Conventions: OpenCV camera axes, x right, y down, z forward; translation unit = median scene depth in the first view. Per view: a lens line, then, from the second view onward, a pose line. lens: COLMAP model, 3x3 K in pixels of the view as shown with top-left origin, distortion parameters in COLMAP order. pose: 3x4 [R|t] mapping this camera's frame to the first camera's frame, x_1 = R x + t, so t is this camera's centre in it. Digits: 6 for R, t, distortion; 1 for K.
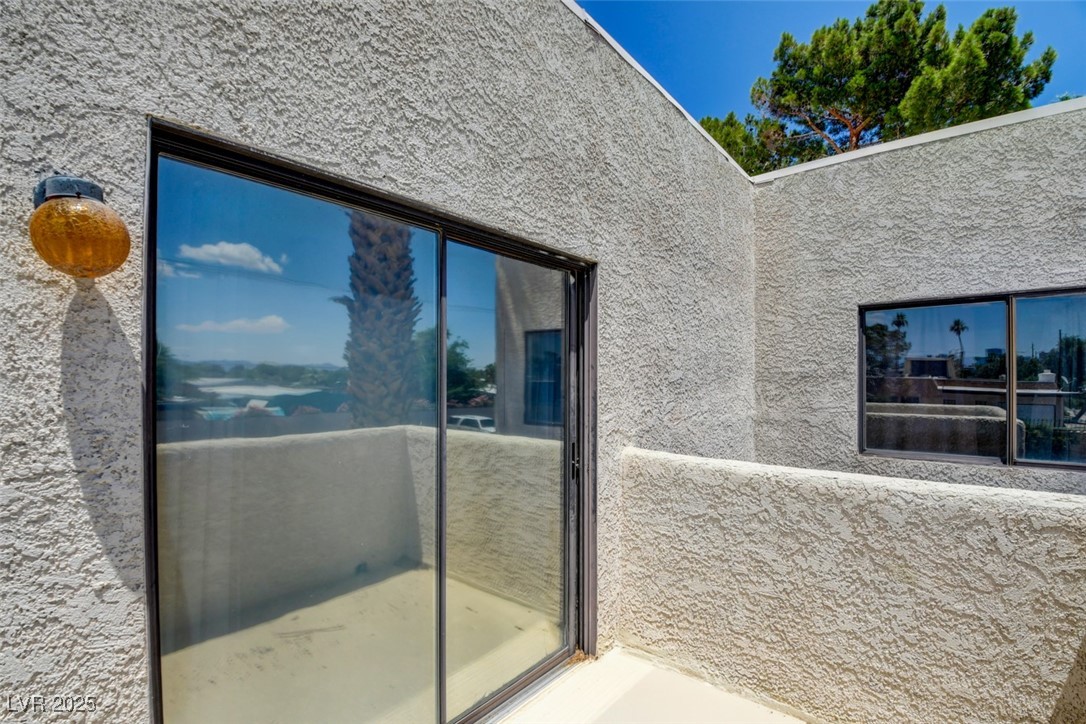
lens RADIAL K [[496.4, 0, 547.5], [0, 496.4, 368.4], [0, 0, 1]] dist [-0.021440, -0.000706]
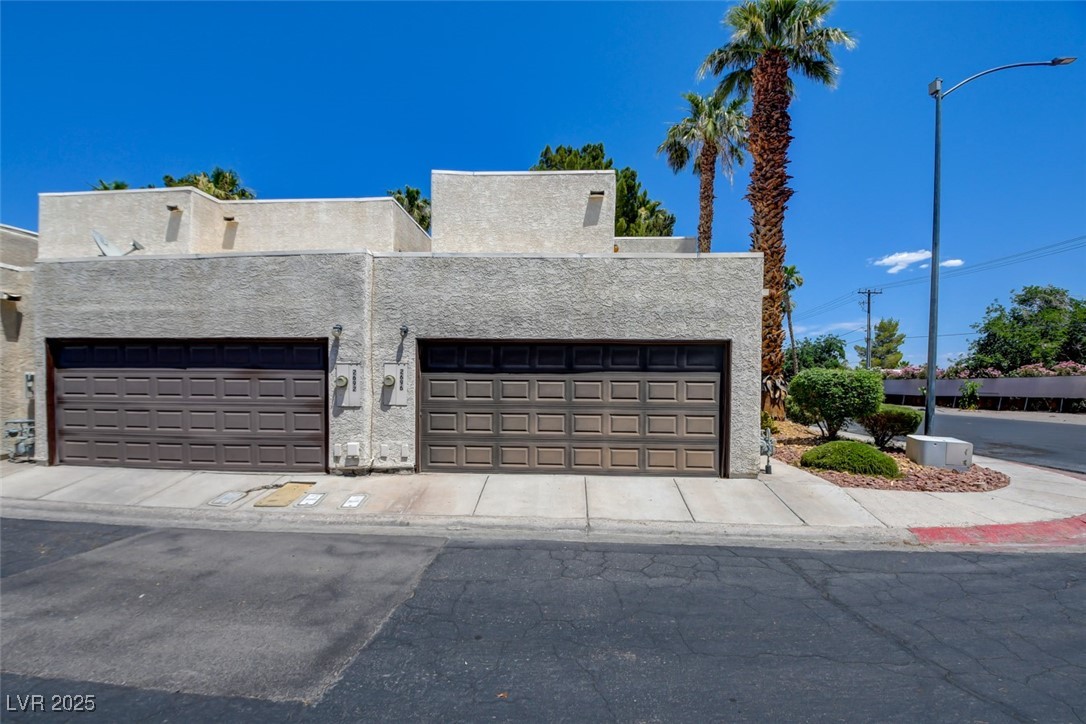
lens RADIAL K [[474.8, 0, 537.1], [0, 474.8, 366.8], [0, 0, 1]] dist [-0.016397, -0.003222]
pose [[0.812734, 0.015013, 0.582442, -0.710379], [-0.022025, 0.999745, 0.004965, 0.203915], [-0.582219, -0.016864, 0.812857, -0.582826]]
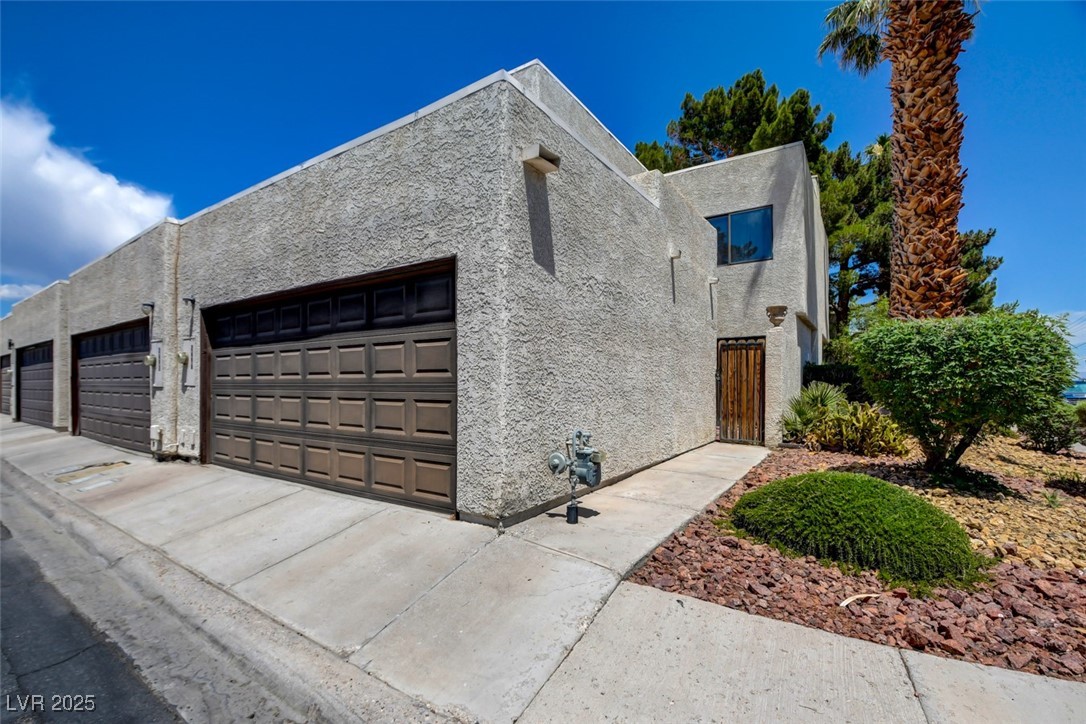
lens RADIAL K [[474.8, 0, 540.5], [0, 474.8, 369.9], [0, 0, 1]] dist [-0.016397, -0.003222]
pose [[0.994484, -0.003544, 0.104828, -0.179939], [0.002890, 0.999975, 0.006389, 0.238863], [-0.104848, -0.006051, 0.994470, -0.559104]]
